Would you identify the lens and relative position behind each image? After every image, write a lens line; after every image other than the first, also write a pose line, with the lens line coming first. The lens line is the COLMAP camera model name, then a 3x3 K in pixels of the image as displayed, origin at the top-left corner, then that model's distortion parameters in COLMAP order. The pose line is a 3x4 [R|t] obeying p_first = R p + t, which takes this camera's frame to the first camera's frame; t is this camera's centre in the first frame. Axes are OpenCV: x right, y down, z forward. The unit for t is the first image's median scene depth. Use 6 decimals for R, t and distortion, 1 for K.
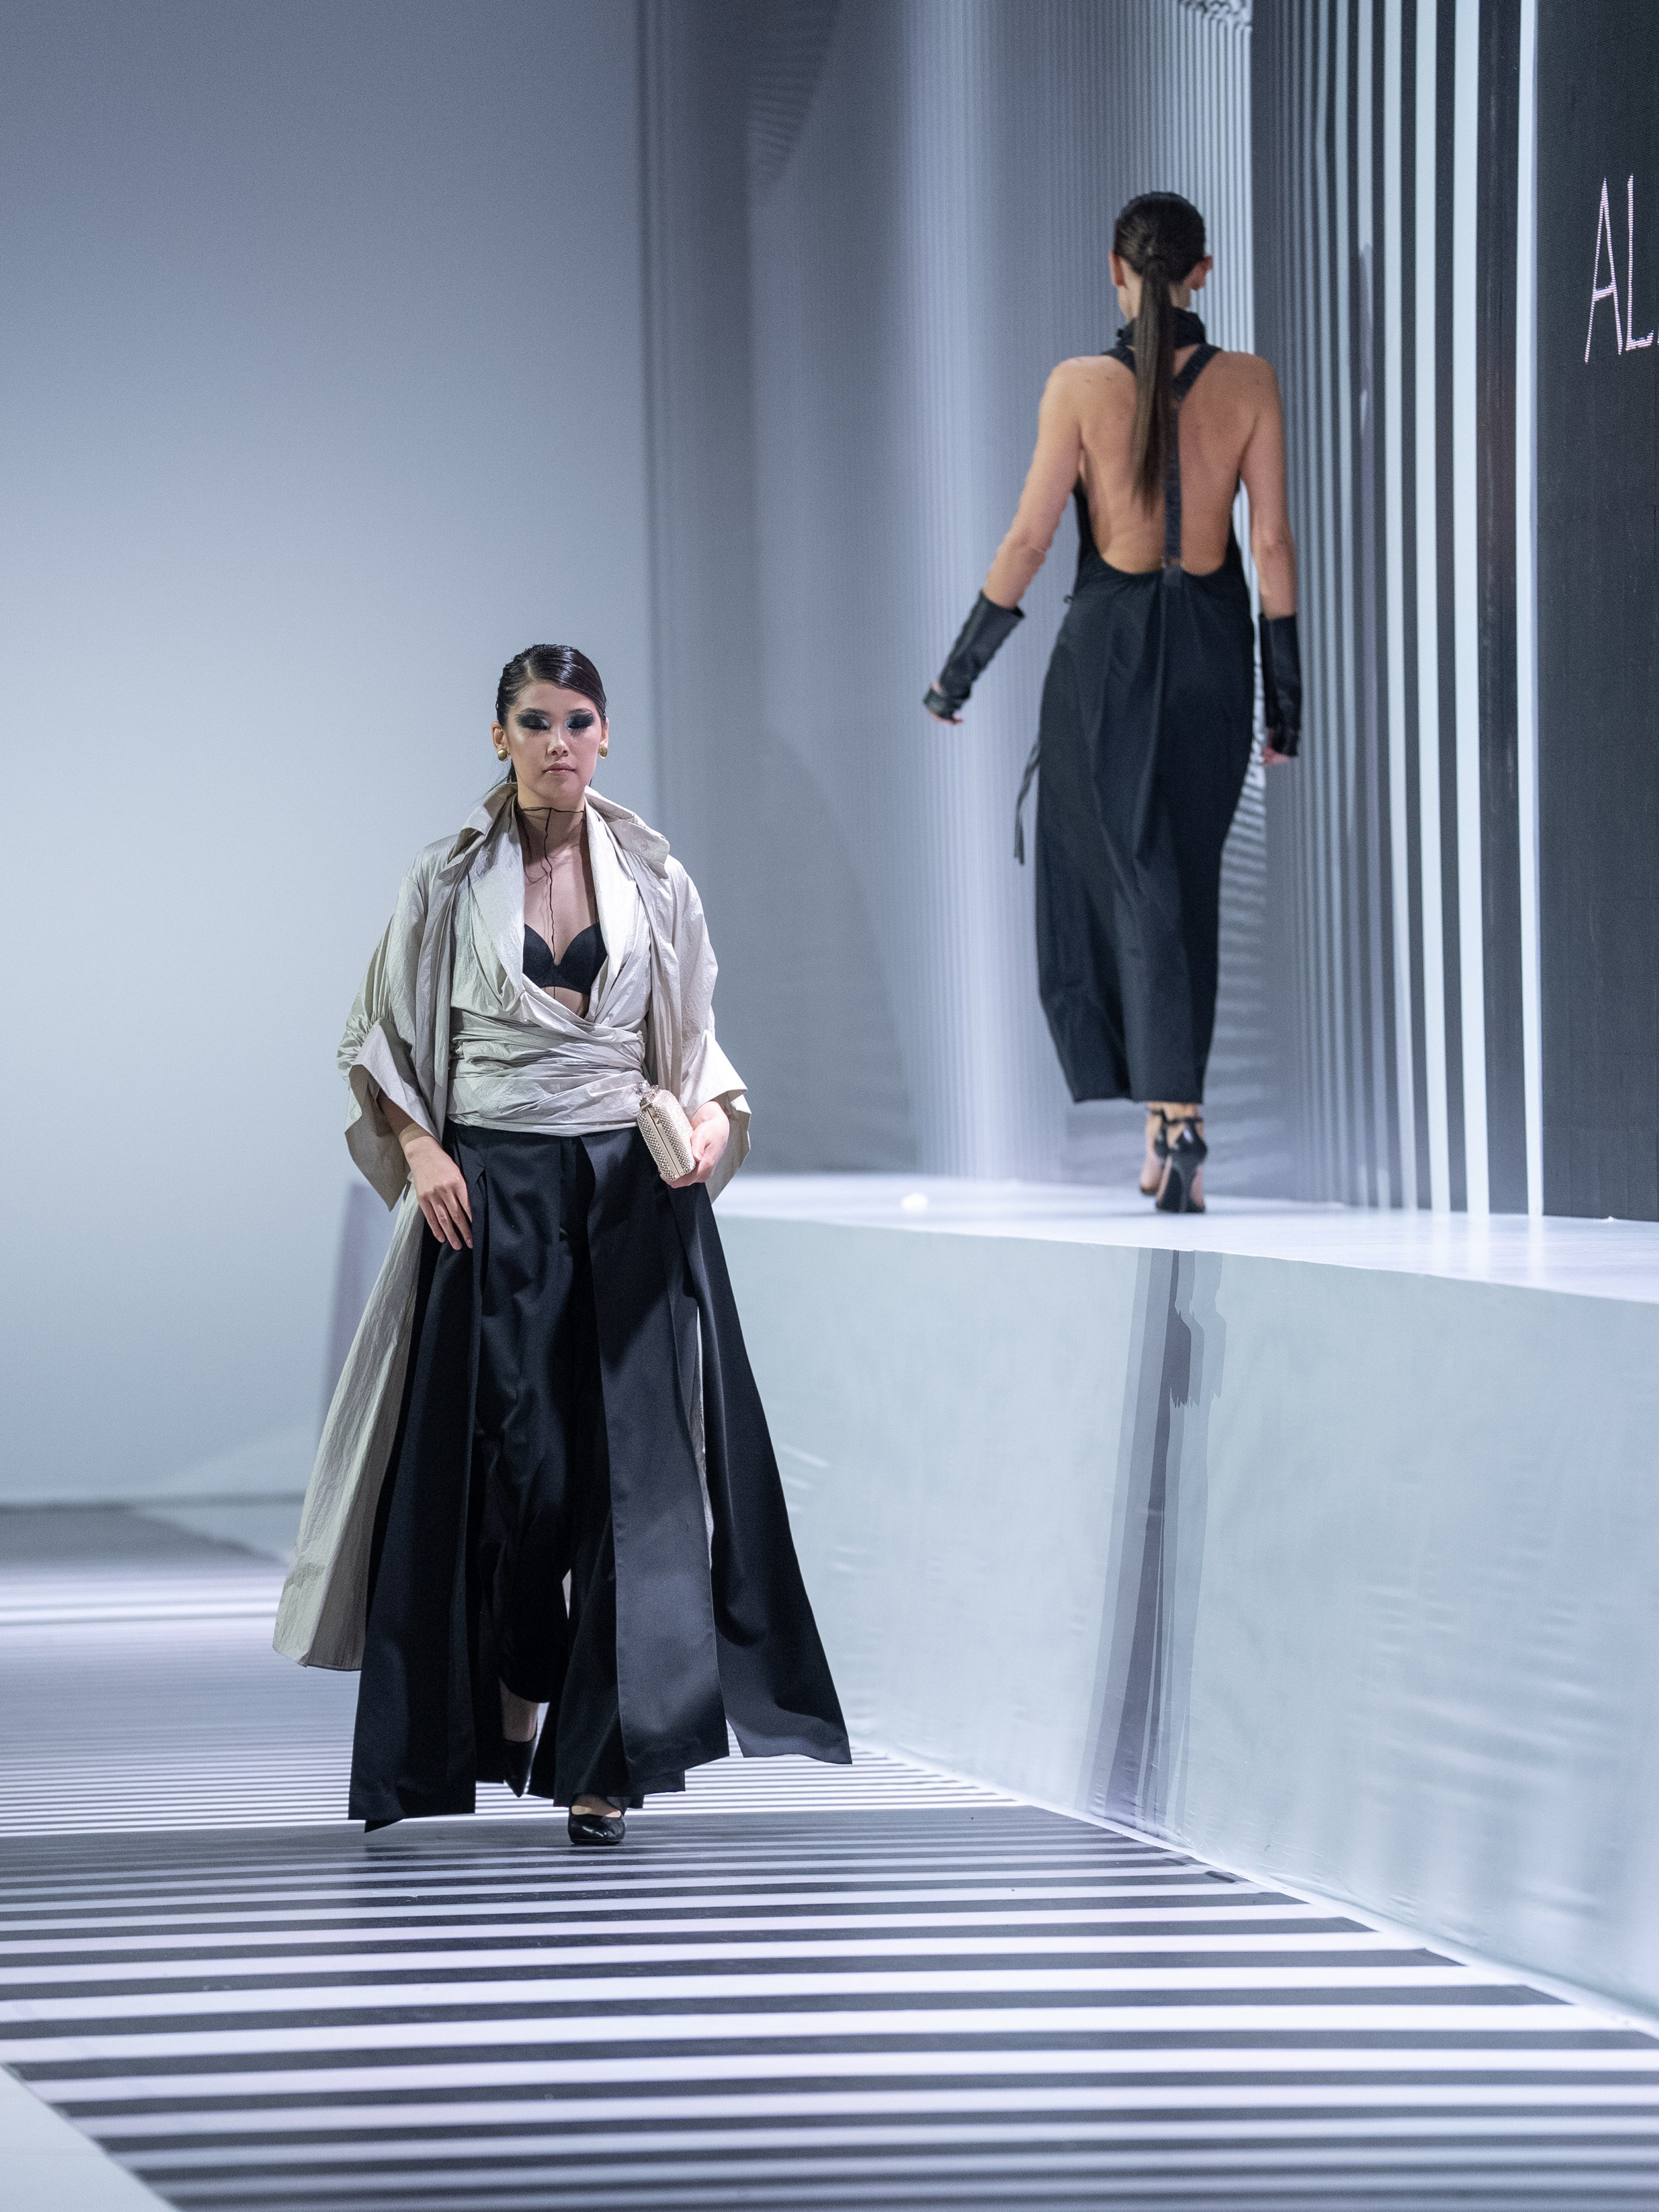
lens RADIAL K [[12920.0, 0, 827.6], [0, 12920.0, 1112.0], [0, 0, 1]] dist [-0.619710, 0.000000]
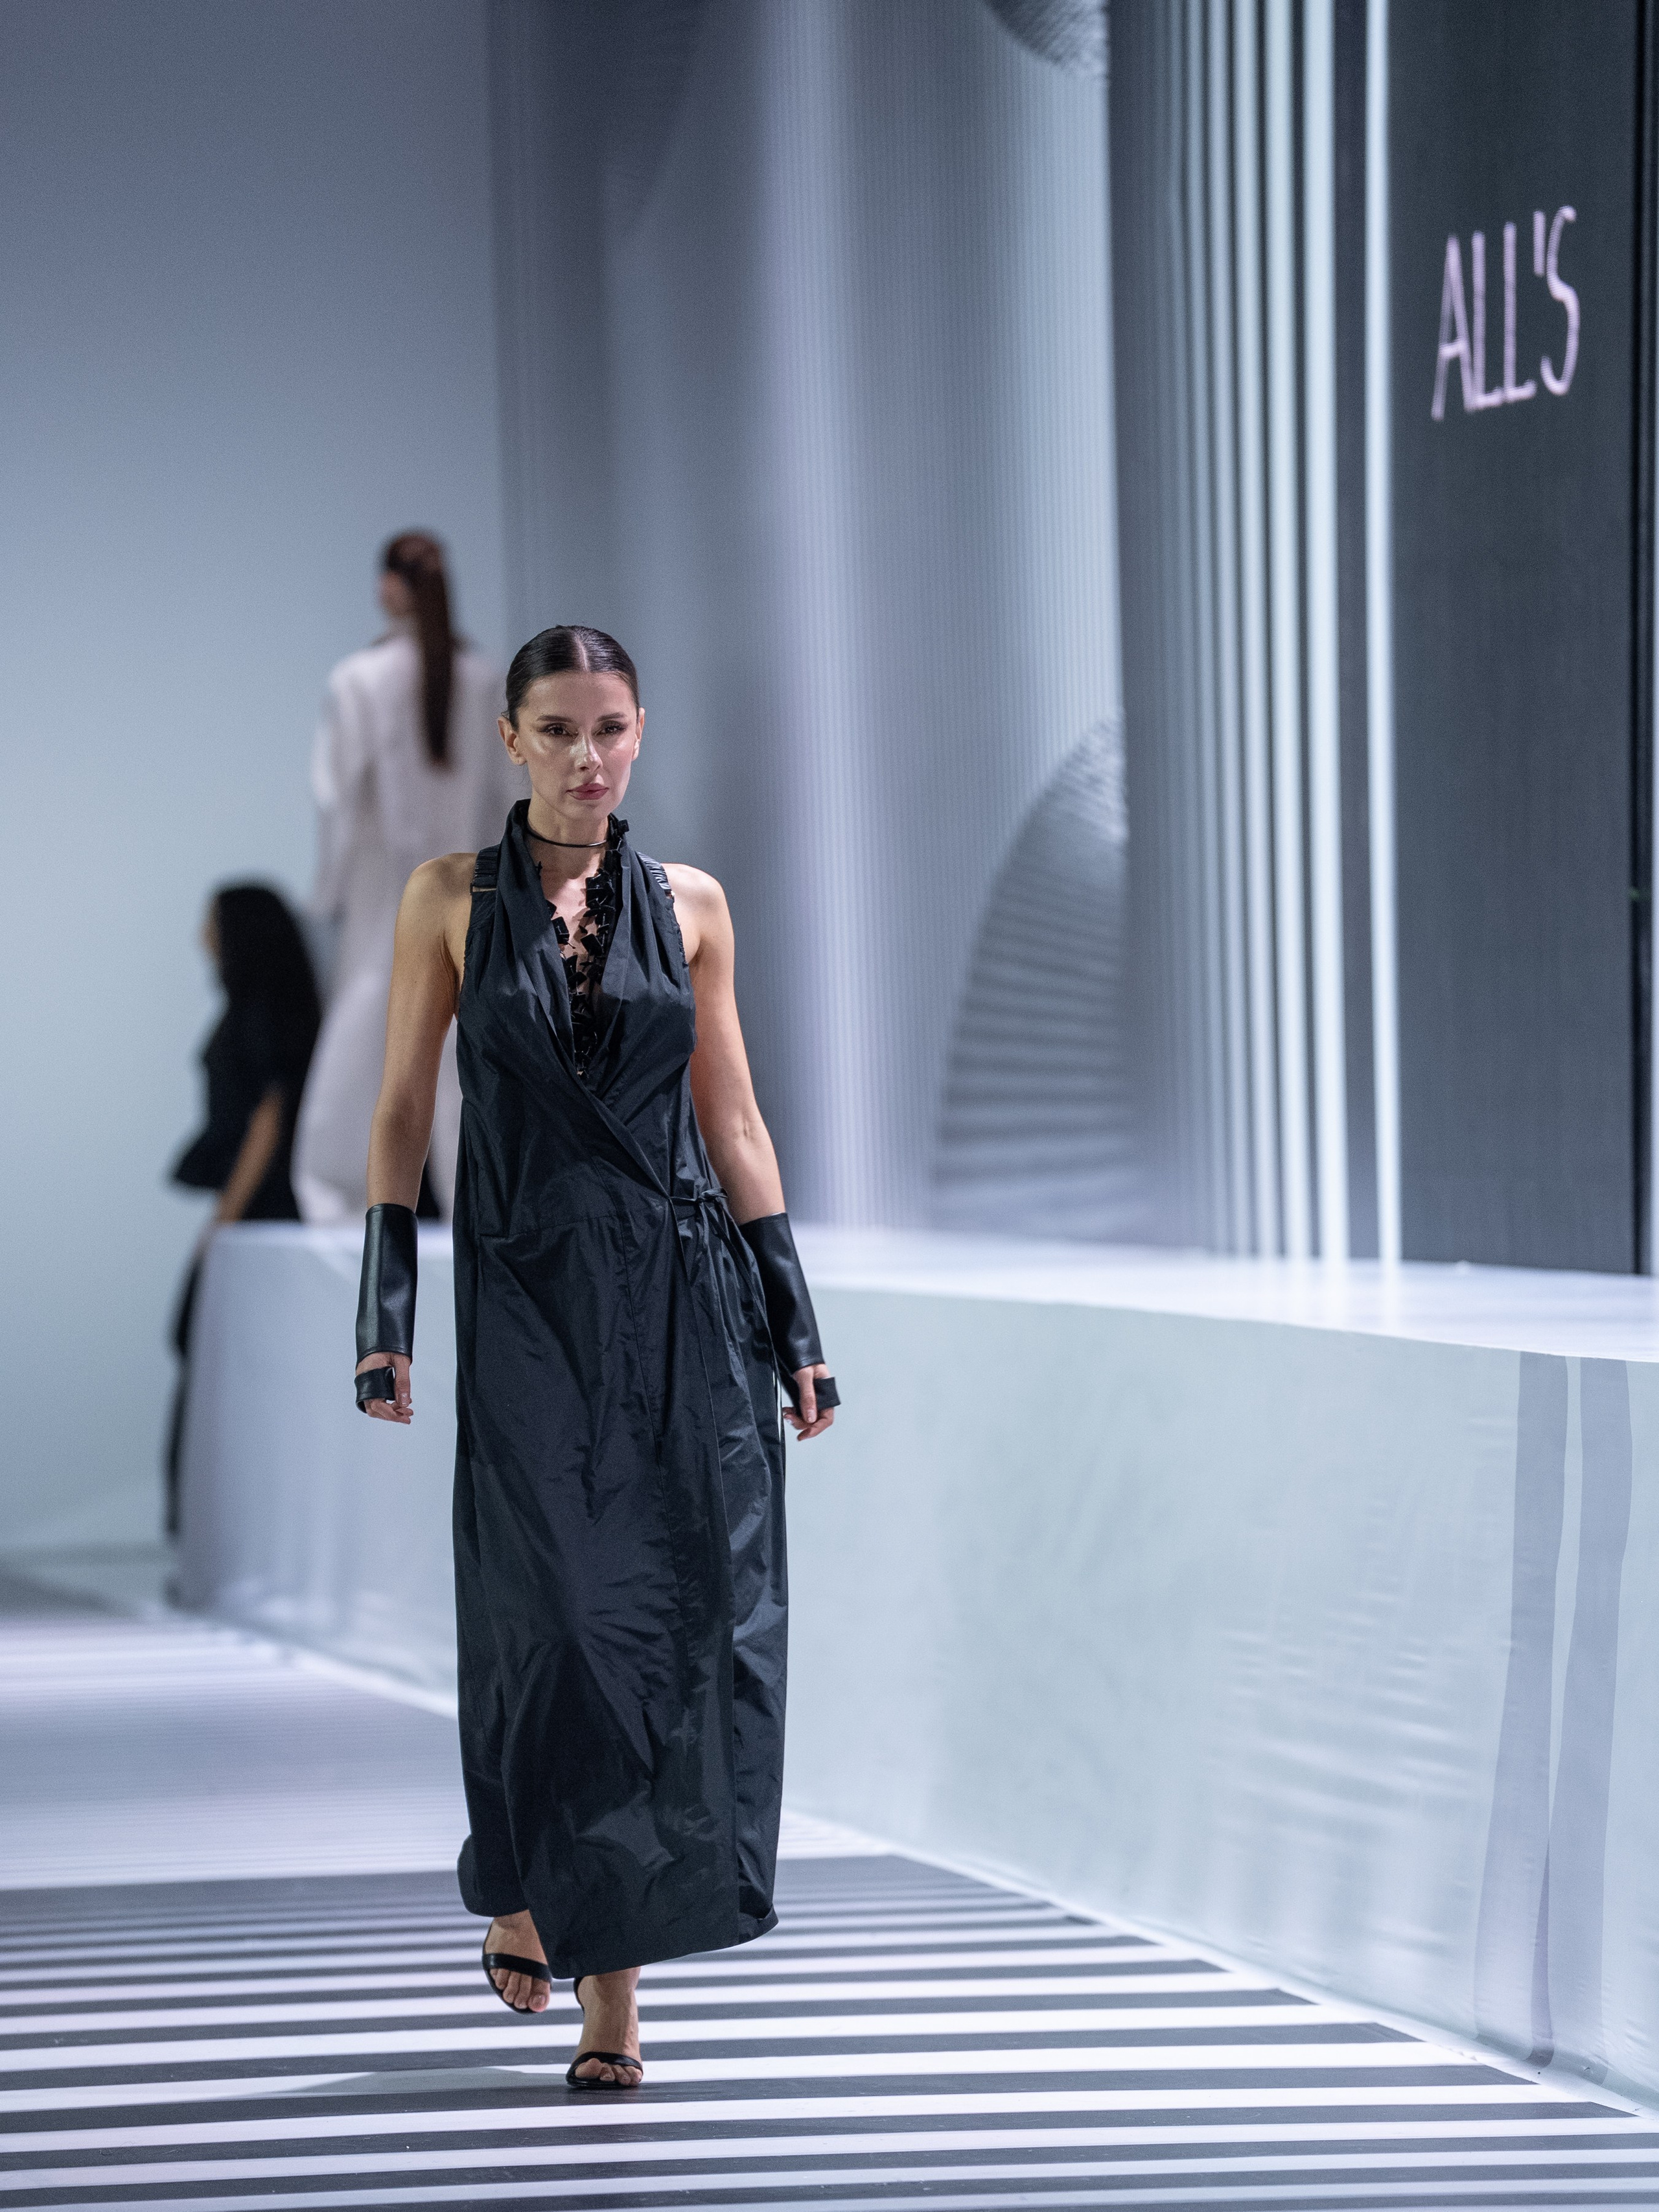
lens RADIAL K [[12920.0, 0, 833.2], [0, 12920.0, 1100.0], [0, 0, 1]] dist [-0.619710, 0.000000]
pose [[0.999938, -0.000993, 0.011119, 0.000322], [0.001045, 0.999989, -0.004660, -0.000045], [-0.011114, 0.004671, 0.999927, -0.009393]]
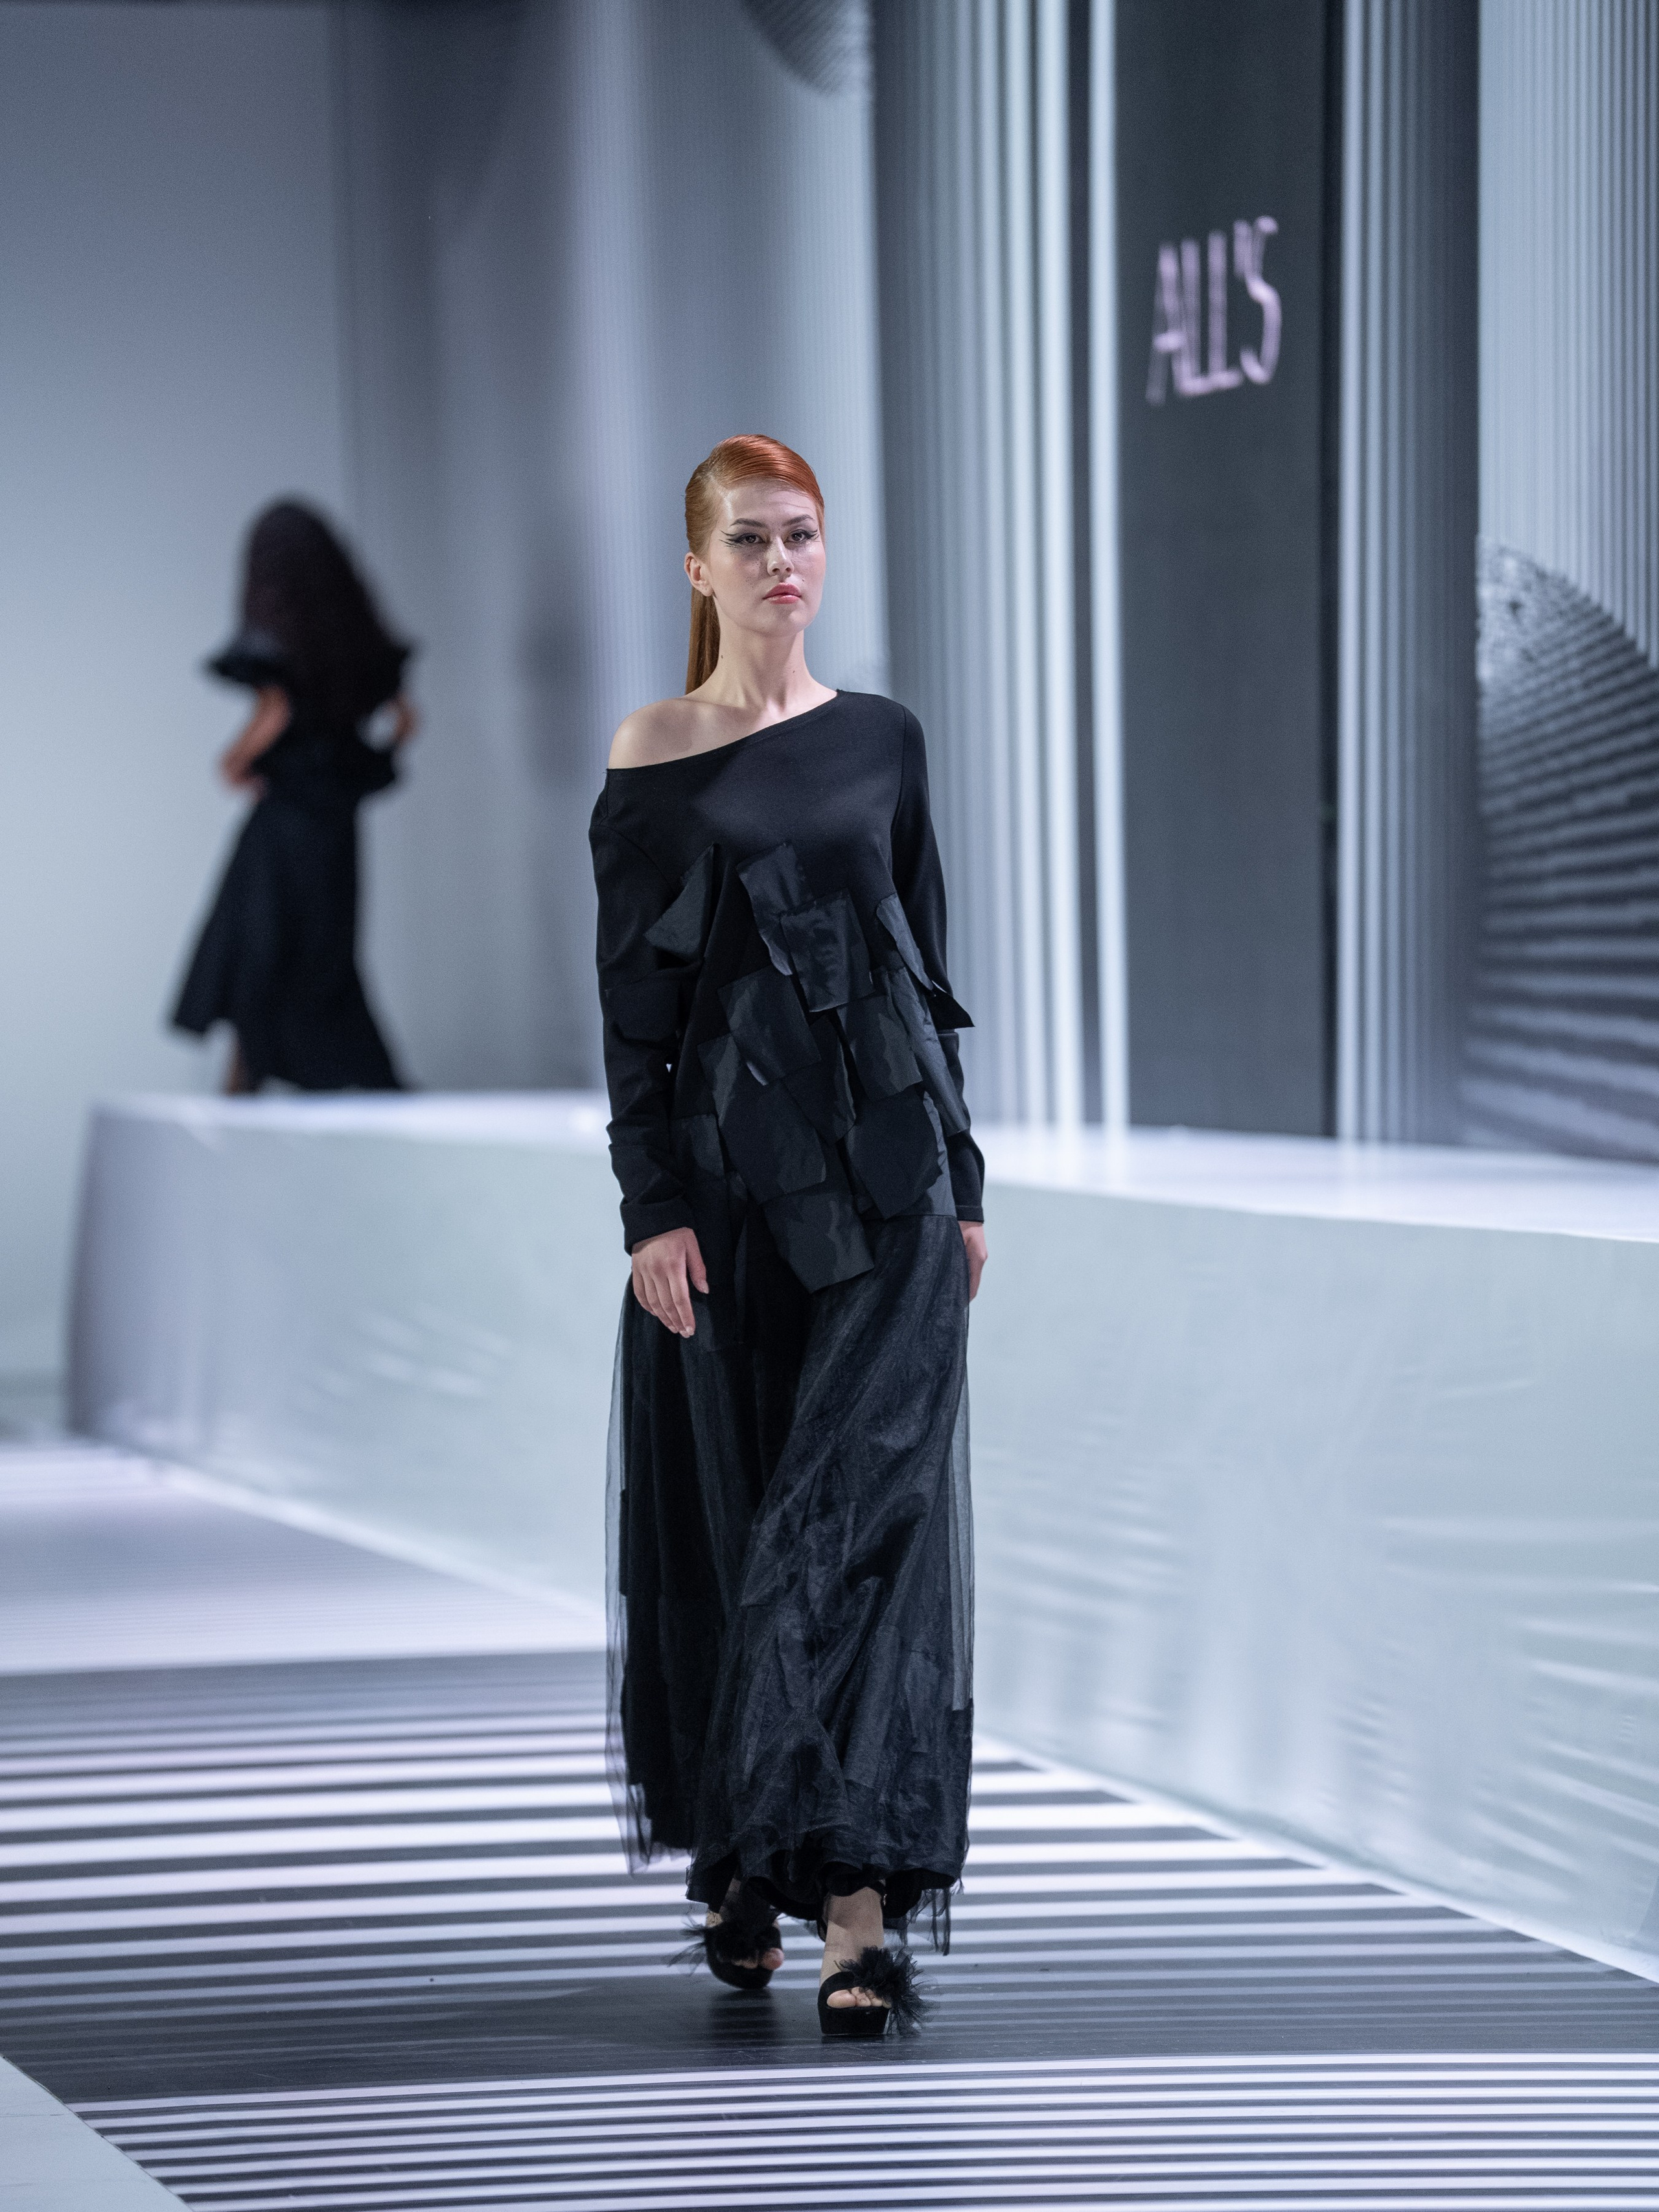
lens RADIAL K [[12920.0, 0, 829.7], [0, 12920.0, 1105.9], [0, 0, 1]] dist [-0.619710, 0.000000]
pose [[0.999642, -0.003372, 0.026534, -0.001438], [0.003065, 0.999928, 0.011614, -0.006876], [-0.026571, -0.011528, 0.999580, -0.147526]]
